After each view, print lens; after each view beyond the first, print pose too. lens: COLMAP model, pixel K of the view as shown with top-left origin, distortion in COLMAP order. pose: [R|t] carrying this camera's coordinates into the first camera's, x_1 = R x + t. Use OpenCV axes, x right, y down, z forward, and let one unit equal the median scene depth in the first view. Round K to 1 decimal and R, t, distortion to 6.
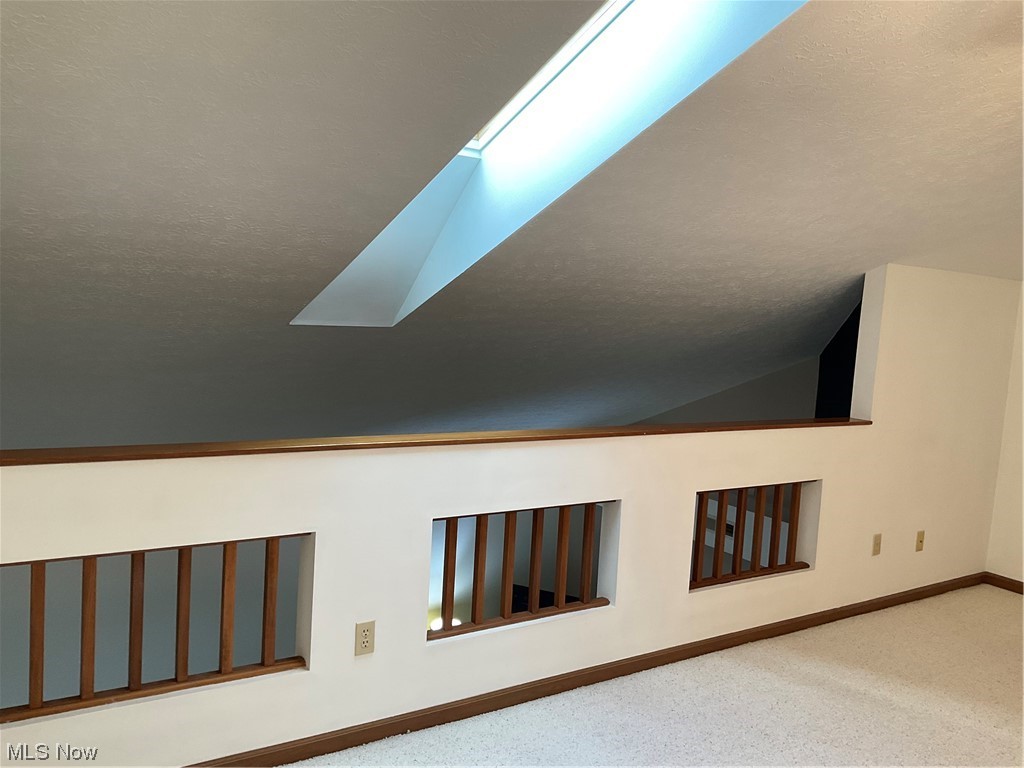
lens RADIAL K [[842.2, 0, 512.1], [0, 842.2, 383.1], [0, 0, 1]] dist [0.066823, -0.129037]
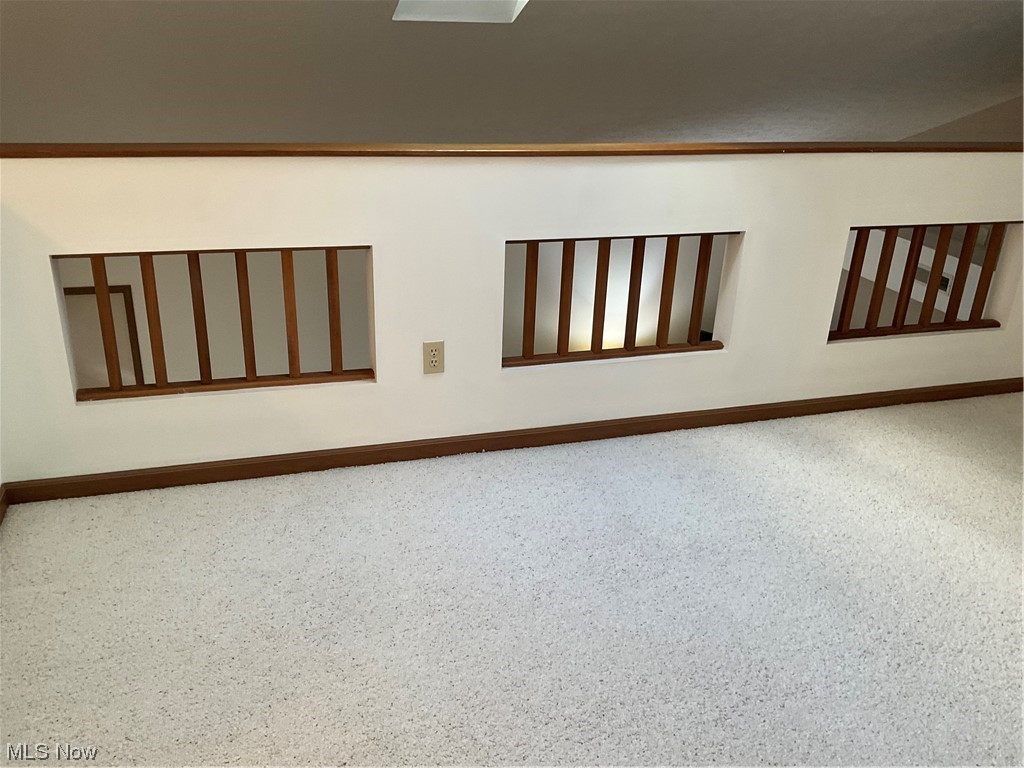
lens RADIAL K [[842.2, 0, 556.5], [0, 842.2, 384.0], [0, 0, 1]] dist [0.066823, -0.129037]
pose [[0.957673, 0.113646, -0.264474, 0.175561], [-0.018959, 0.941674, 0.335993, 0.000747], [0.287232, -0.316757, 0.903970, 0.123505]]
